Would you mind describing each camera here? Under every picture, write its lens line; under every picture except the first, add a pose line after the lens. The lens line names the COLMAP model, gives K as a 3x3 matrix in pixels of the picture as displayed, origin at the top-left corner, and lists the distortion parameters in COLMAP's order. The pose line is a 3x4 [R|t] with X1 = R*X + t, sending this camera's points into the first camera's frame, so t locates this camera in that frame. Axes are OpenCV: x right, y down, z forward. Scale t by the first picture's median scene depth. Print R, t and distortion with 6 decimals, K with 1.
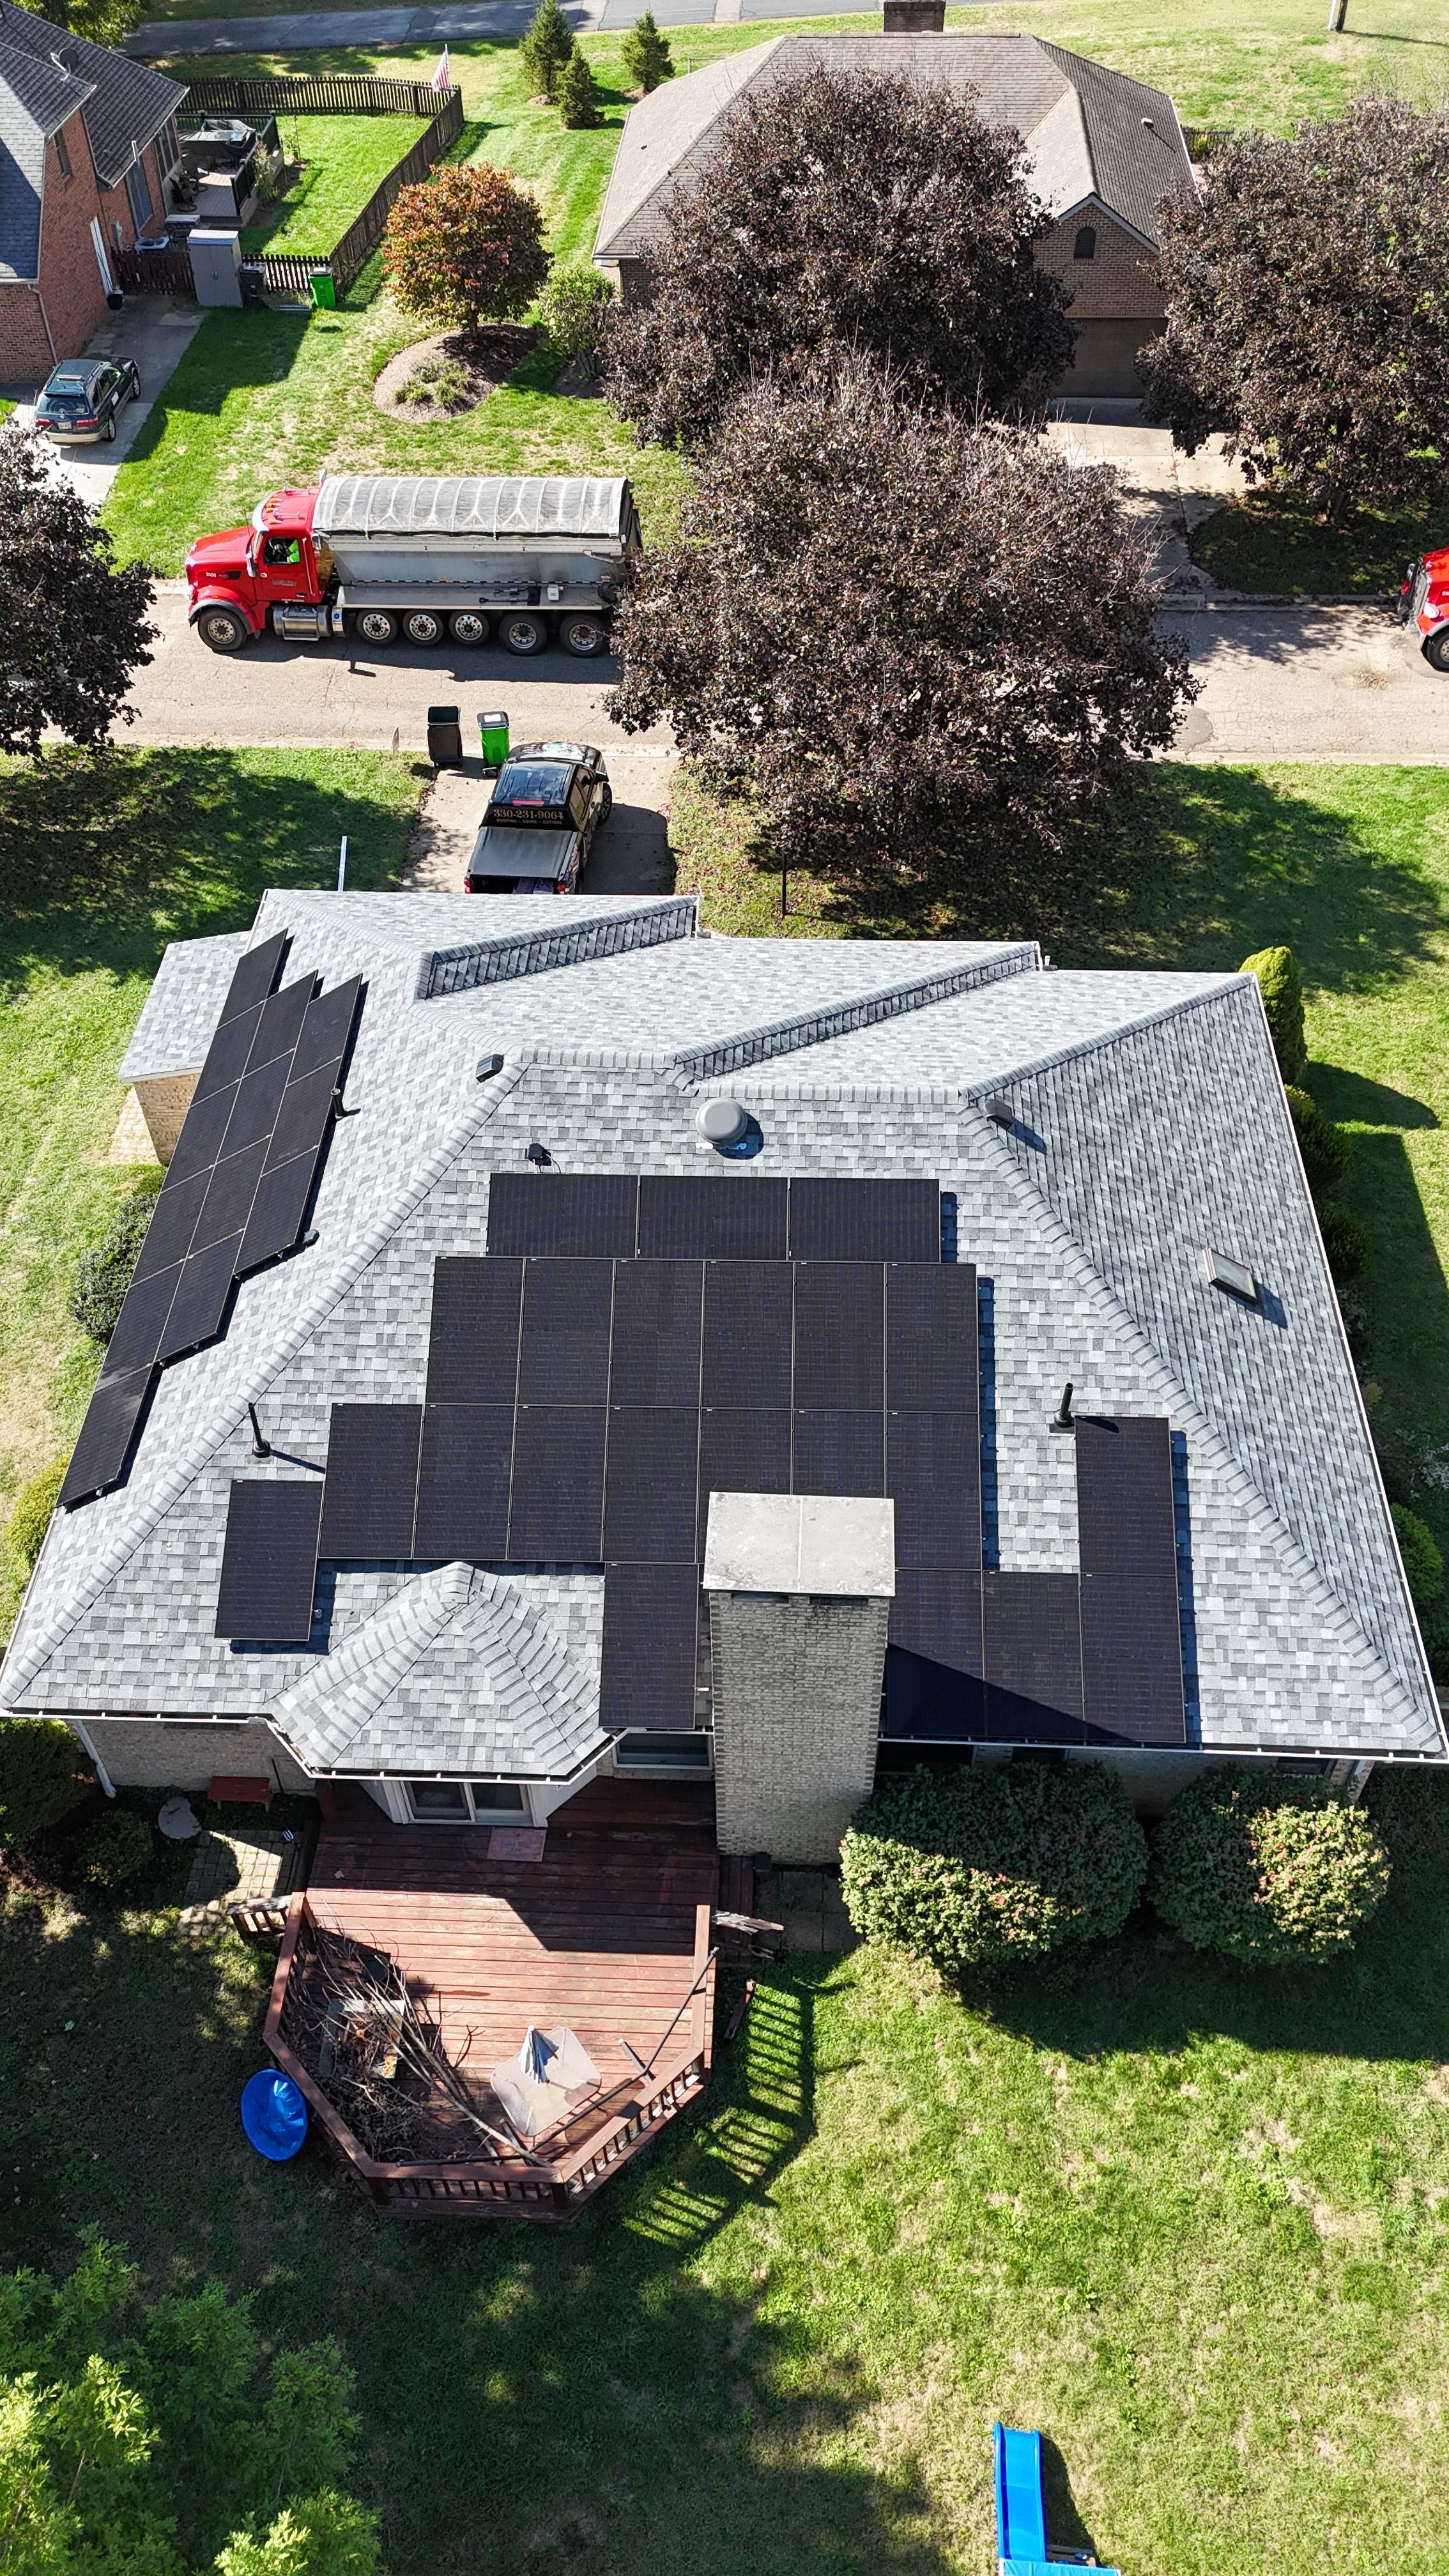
lens RADIAL K [[1878.1, 0, 724.5], [0, 1878.1, 1288.0], [0, 0, 1]] dist [0.104589, -0.127576]
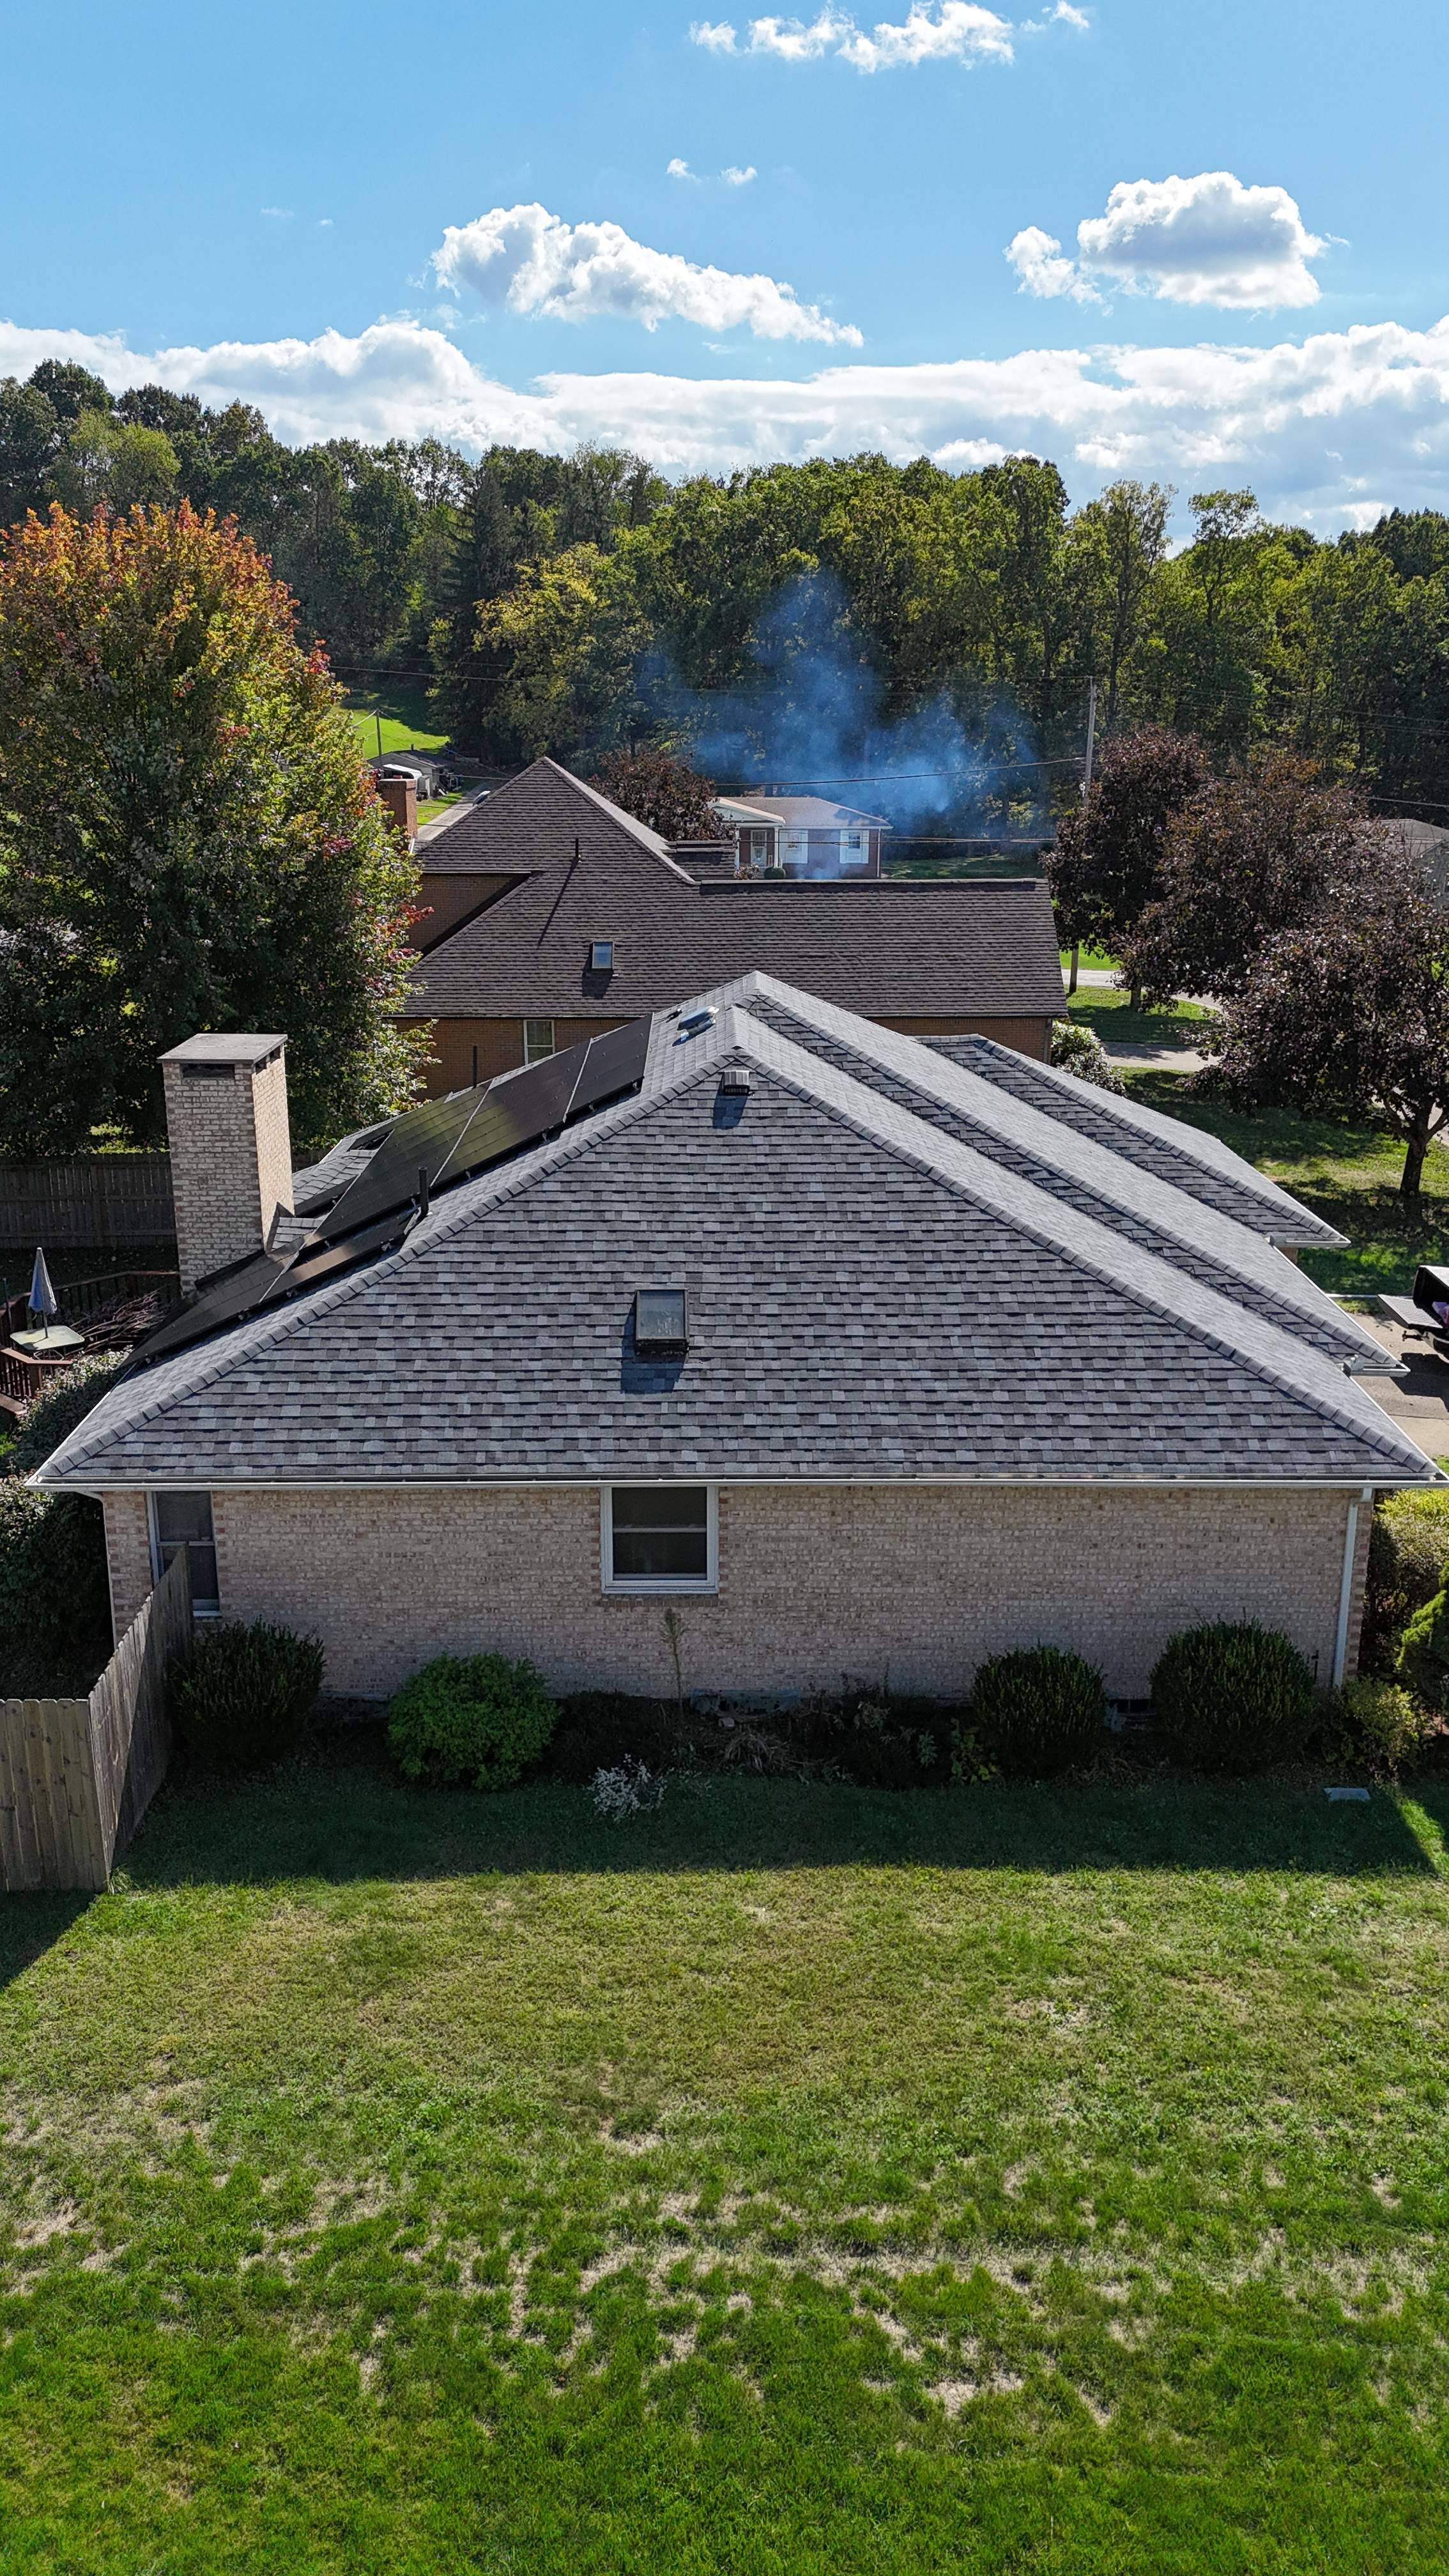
lens RADIAL K [[1878.1, 0, 724.5], [0, 1878.1, 1288.0], [0, 0, 1]] dist [0.104589, -0.127576]
pose [[0.047211, 0.292813, -0.955003, 1.142727], [-0.732729, 0.659934, 0.166119, -0.186586], [0.678881, 0.691916, 0.245709, 0.880941]]
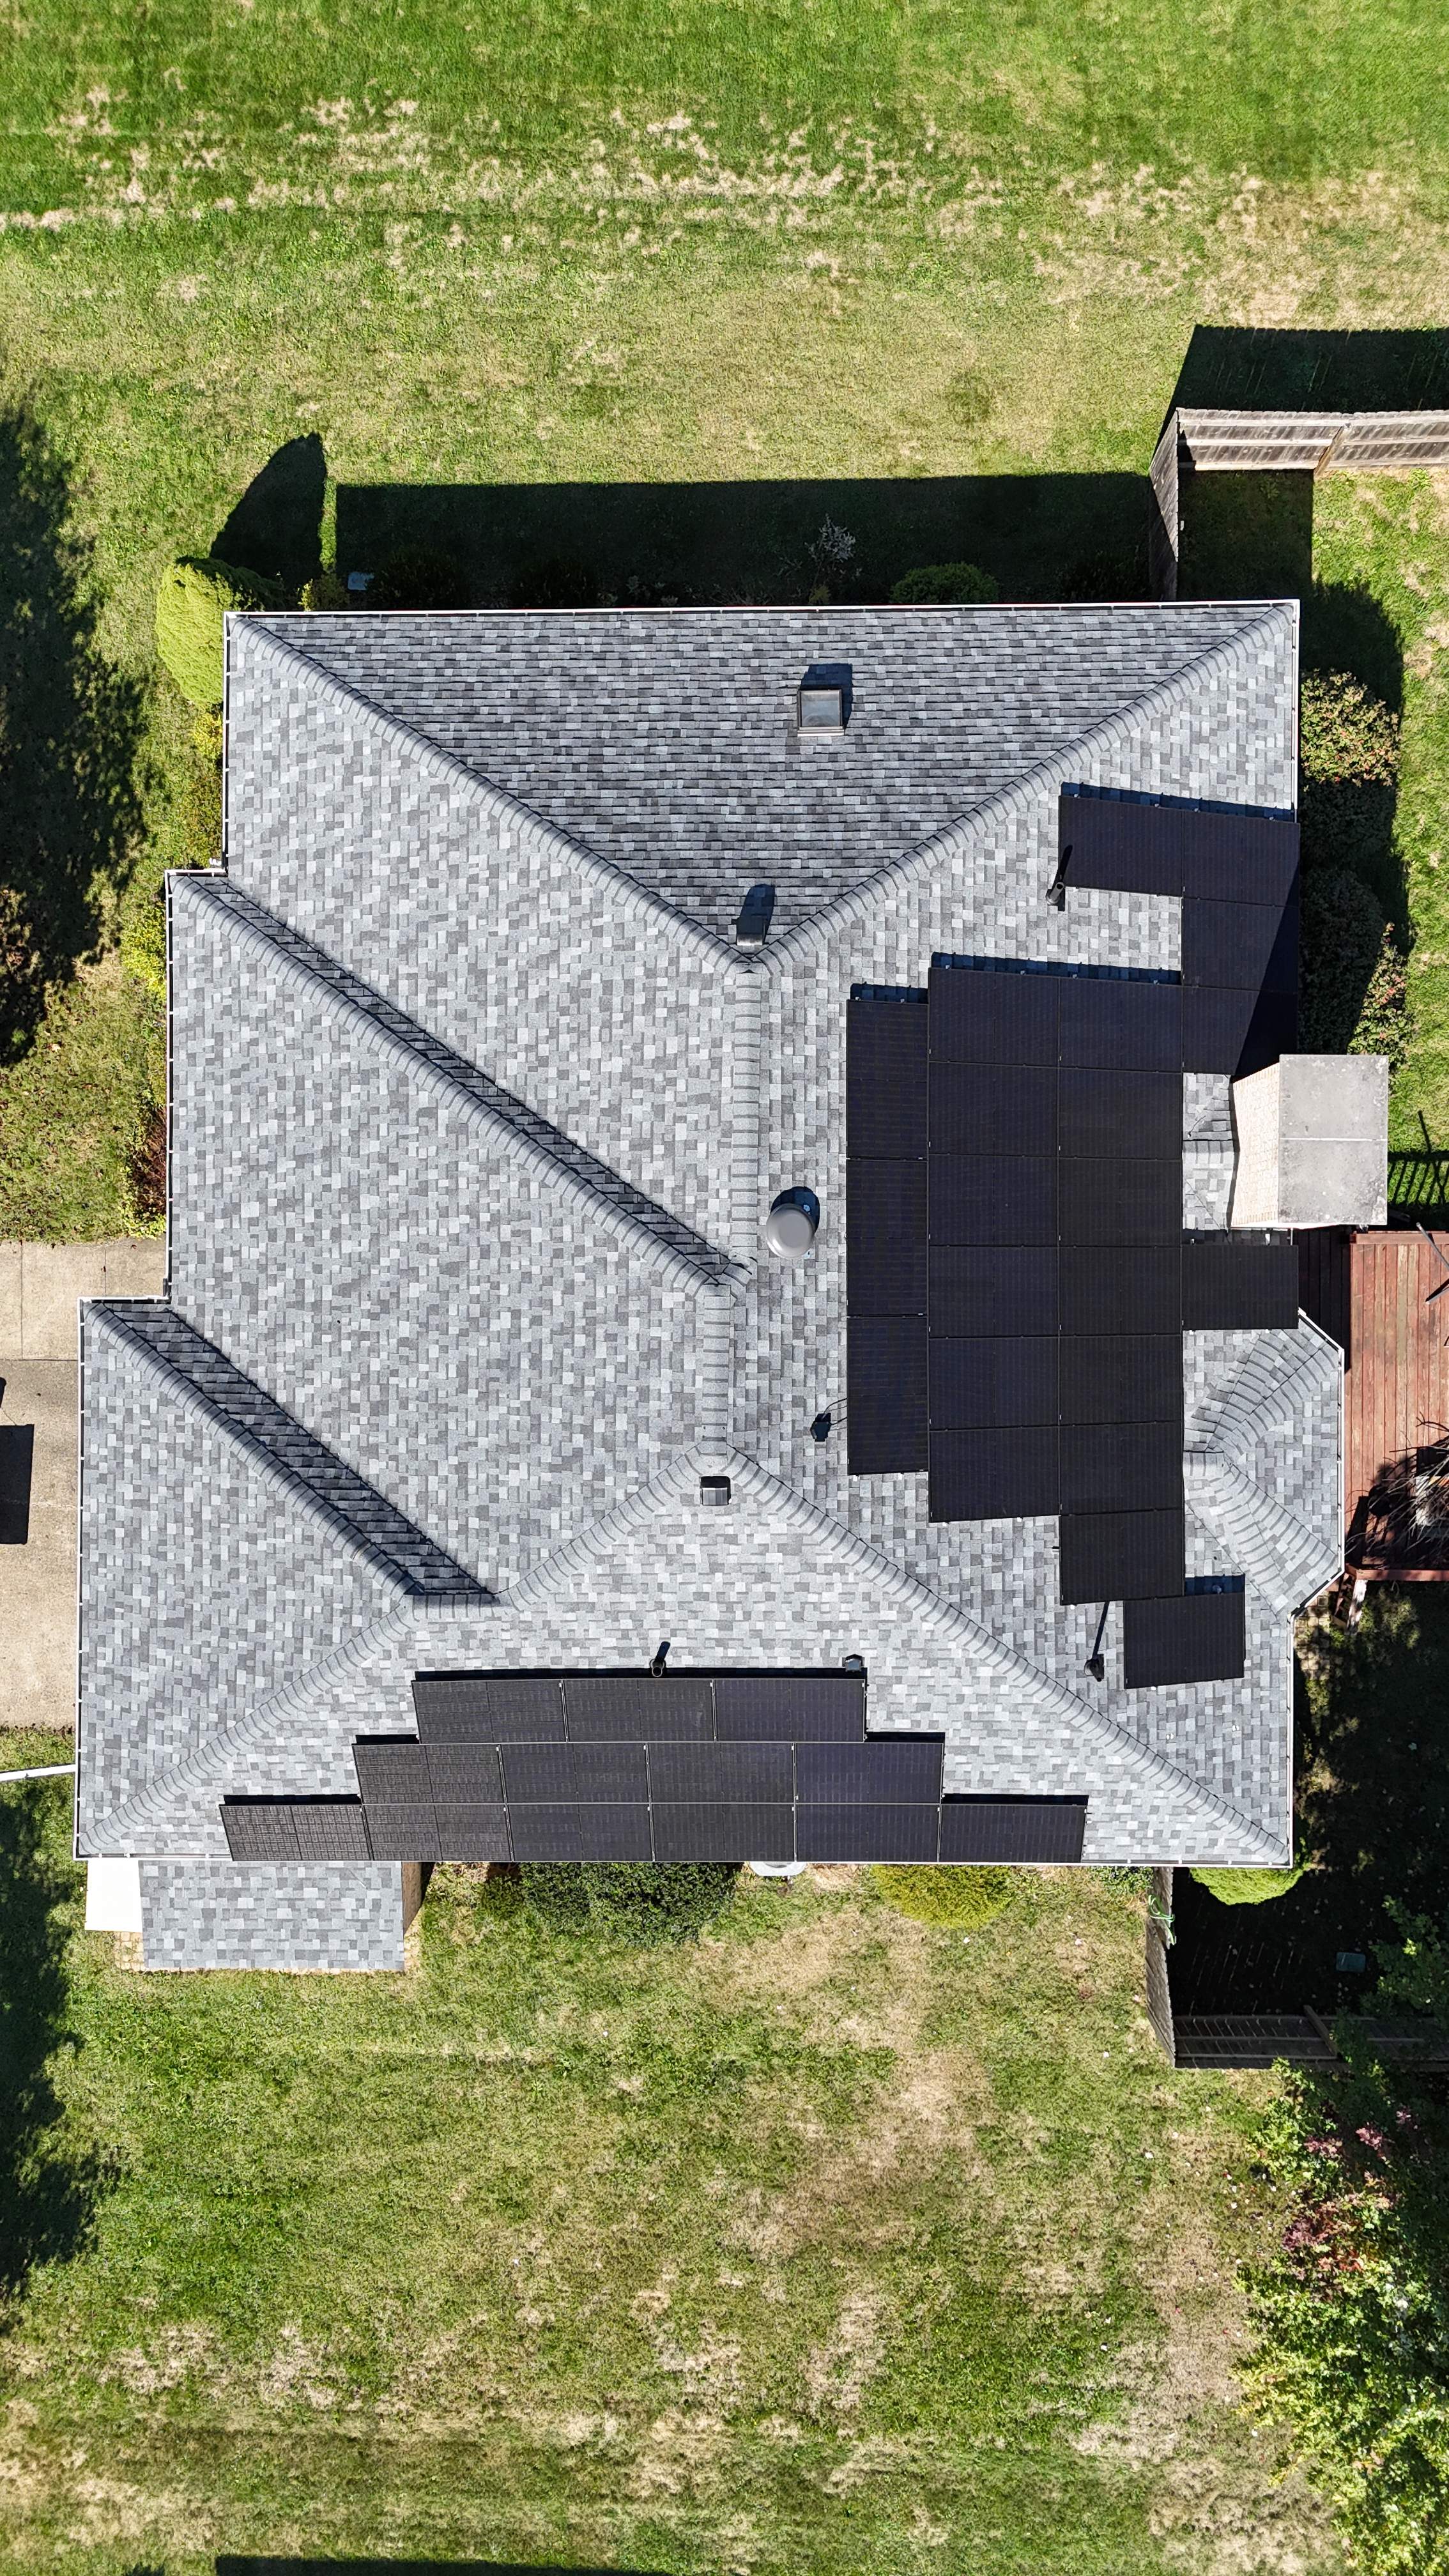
lens RADIAL K [[1878.1, 0, 724.5], [0, 1878.1, 1288.0], [0, 0, 1]] dist [0.104589, -0.127576]
pose [[-0.036218, -0.999251, 0.013634, -0.042646], [0.752827, -0.018308, 0.657964, -0.749795], [-0.657221, 0.034094, 0.752926, 0.338893]]
